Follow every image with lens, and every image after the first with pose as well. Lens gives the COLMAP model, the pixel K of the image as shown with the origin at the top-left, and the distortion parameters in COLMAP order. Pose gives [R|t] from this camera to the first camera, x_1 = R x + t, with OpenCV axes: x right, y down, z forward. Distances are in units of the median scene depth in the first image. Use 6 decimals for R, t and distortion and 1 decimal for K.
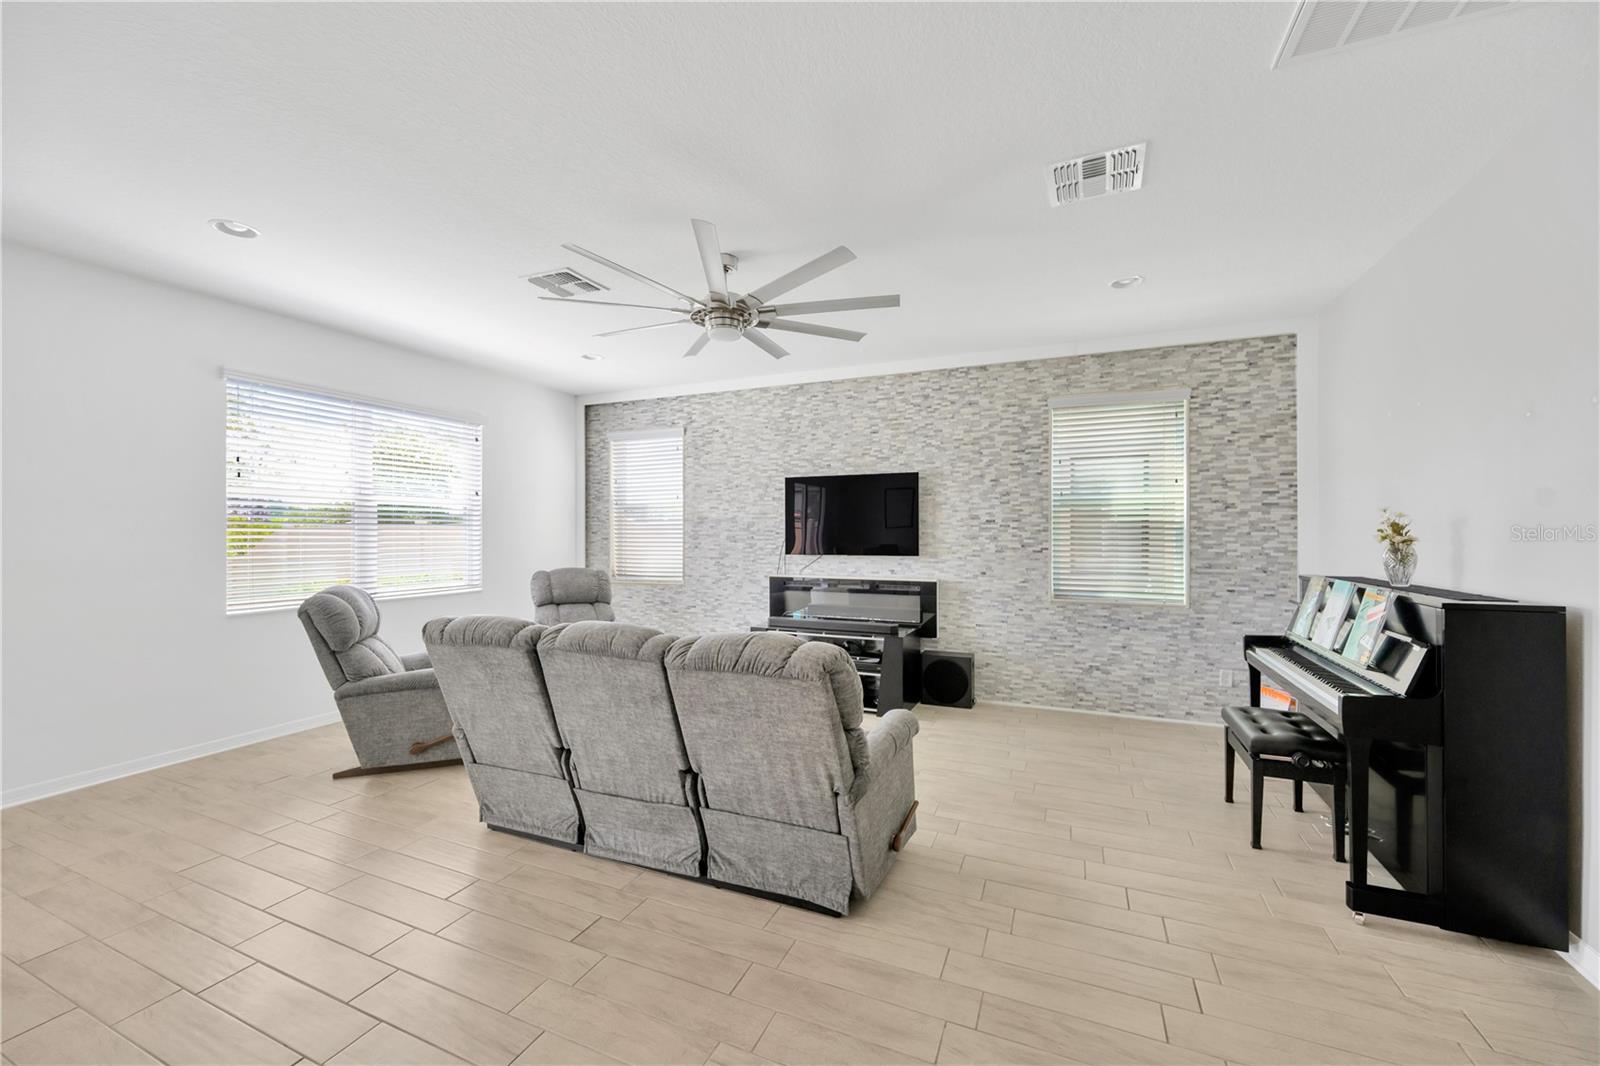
lens RADIAL K [[626.9, 0, 801.7], [0, 626.9, 532.6], [0, 0, 1]] dist [-0.000253, 0.000065]
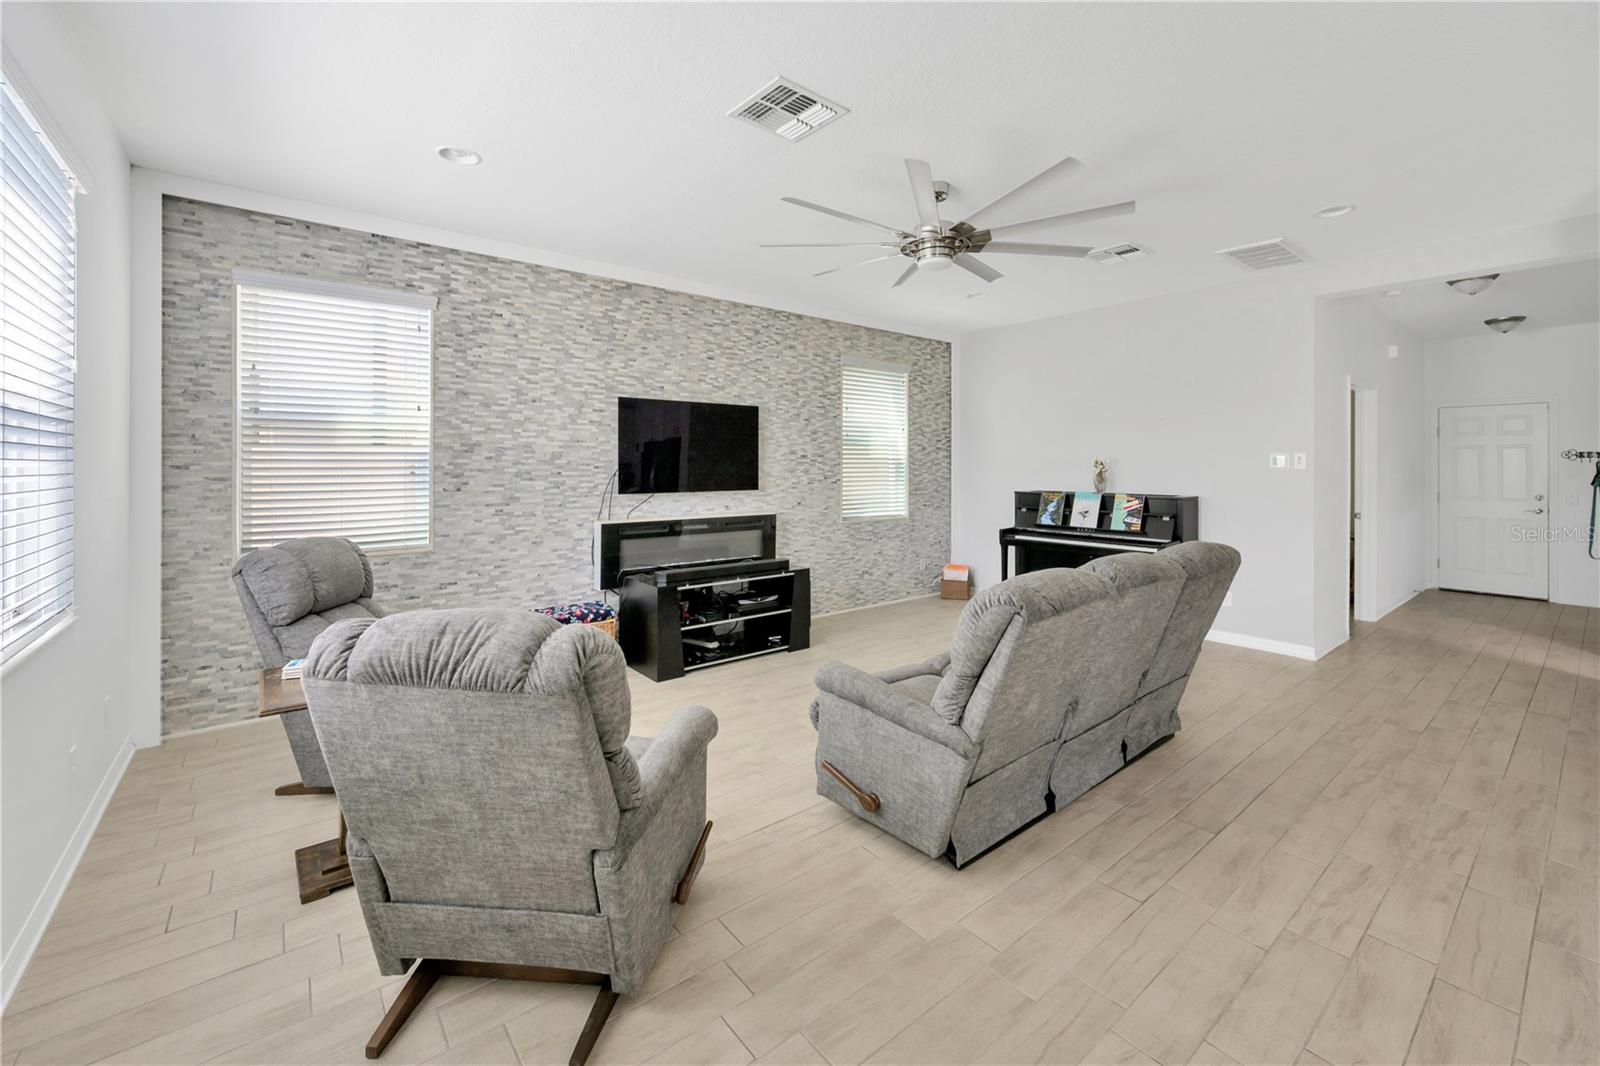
lens RADIAL K [[658.5, 0, 803.3], [0, 658.5, 462.4], [0, 0, 1]] dist [-0.002391, -0.000269]
pose [[0.460461, 0.003021, 0.887675, -0.671787], [-0.002781, 0.999994, -0.001960, -0.004542], [-0.887676, -0.001566, 0.460466, 0.423493]]
